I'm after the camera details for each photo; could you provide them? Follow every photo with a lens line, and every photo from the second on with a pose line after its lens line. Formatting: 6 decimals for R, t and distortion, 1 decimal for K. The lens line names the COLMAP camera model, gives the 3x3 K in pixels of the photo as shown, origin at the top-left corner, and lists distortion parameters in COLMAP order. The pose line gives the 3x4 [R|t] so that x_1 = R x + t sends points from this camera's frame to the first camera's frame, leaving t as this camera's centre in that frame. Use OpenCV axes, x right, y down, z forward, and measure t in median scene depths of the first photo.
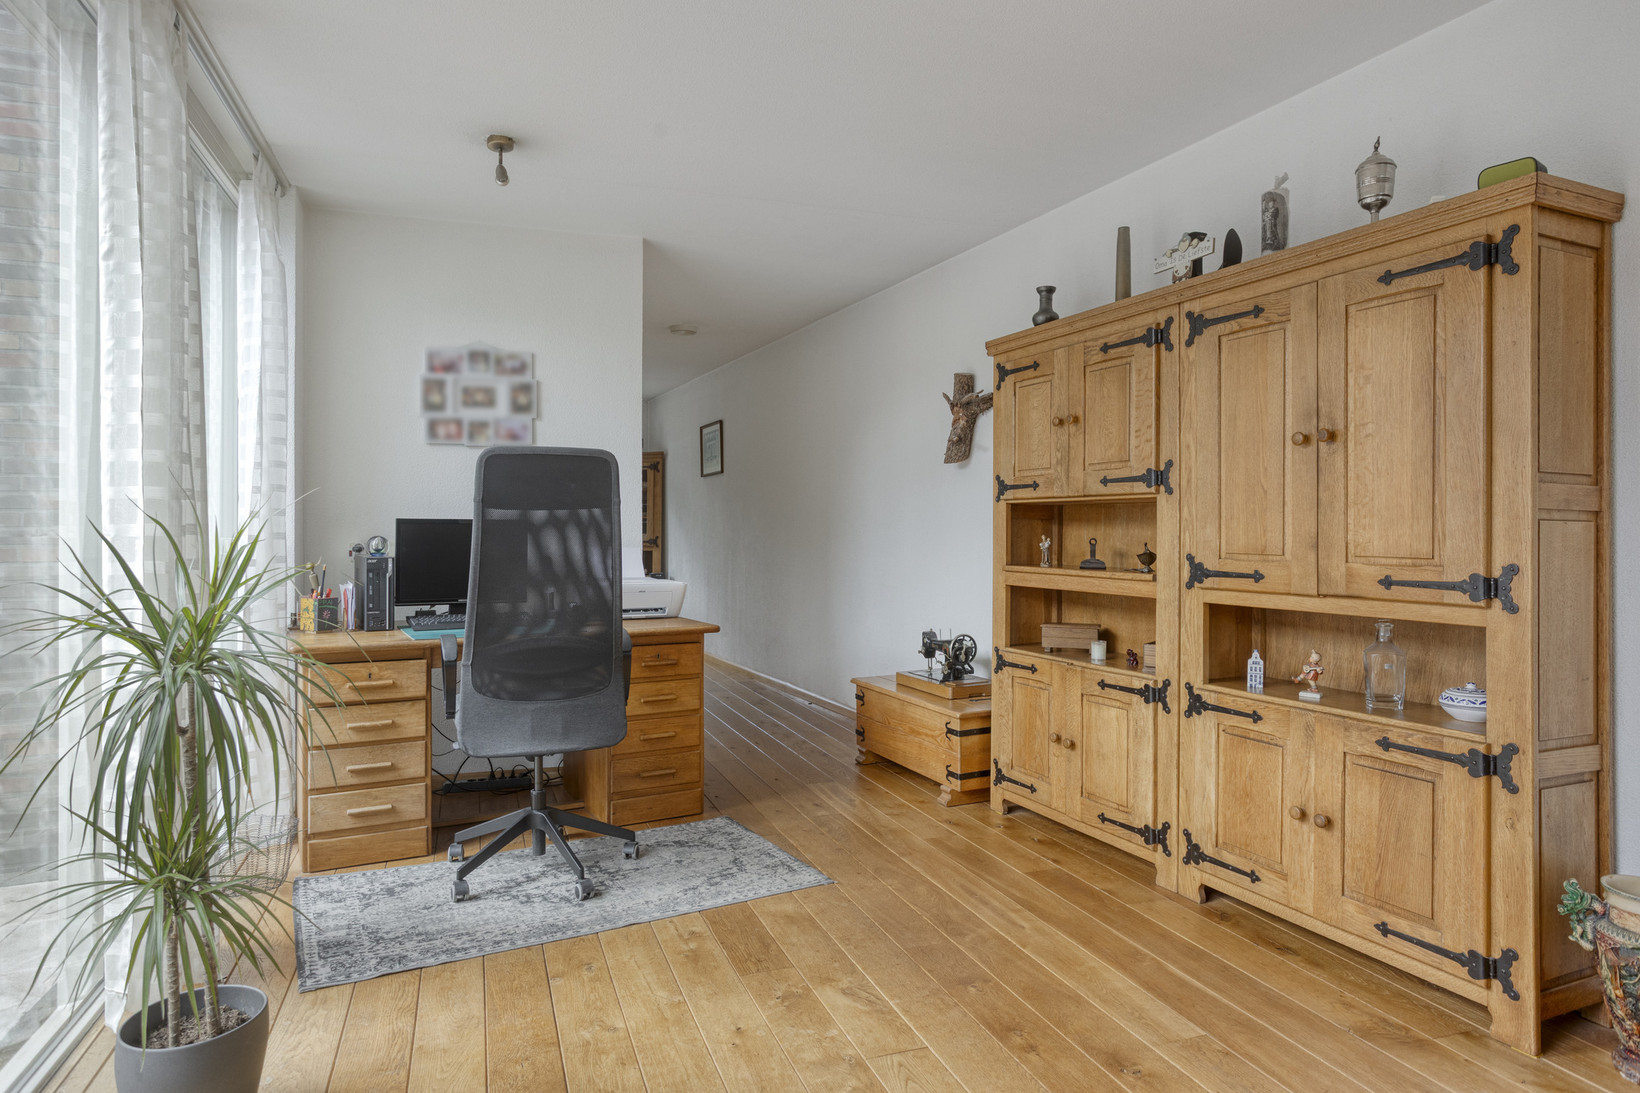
lens RADIAL K [[956.4, 0, 801.3], [0, 956.4, 522.9], [0, 0, 1]] dist [-0.053148, 0.048343]
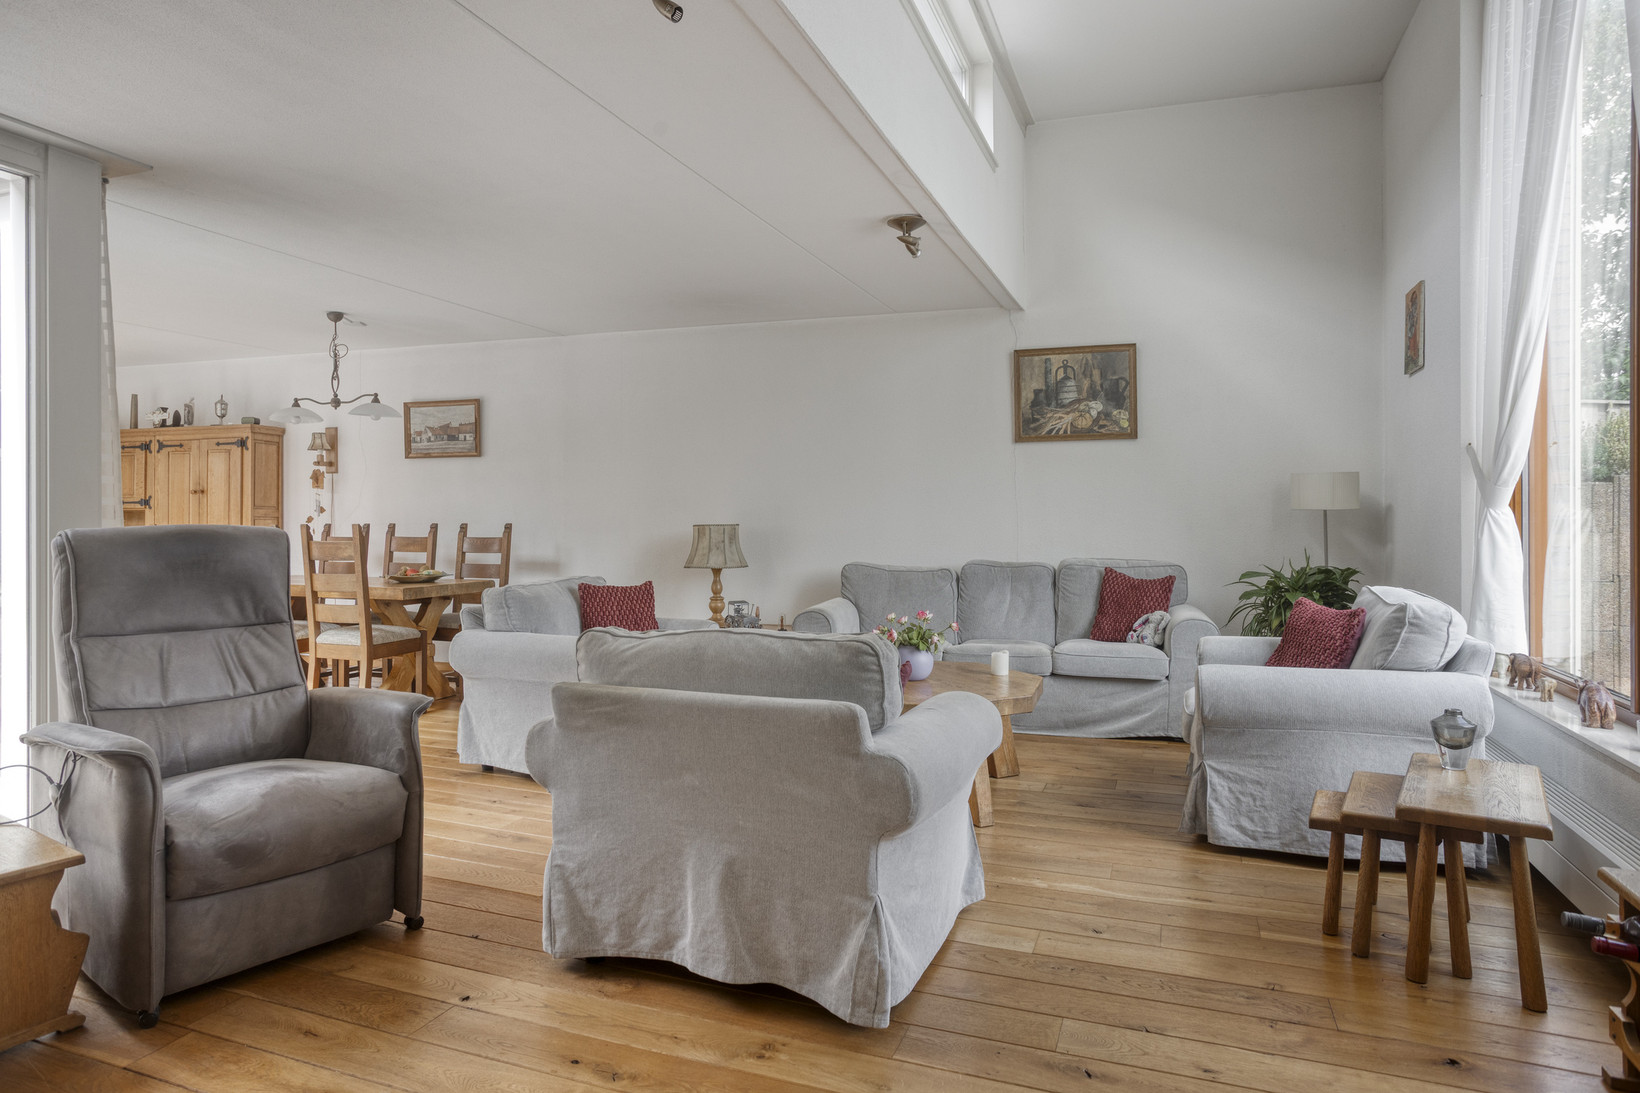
lens RADIAL K [[956.4, 0, 801.3], [0, 956.4, 522.9], [0, 0, 1]] dist [-0.053148, 0.048343]
pose [[0.646048, 0.005511, 0.763277, -0.448601], [-0.003896, 0.999985, -0.003922, 0.011660], [-0.763287, -0.000440, 0.646060, -2.123337]]
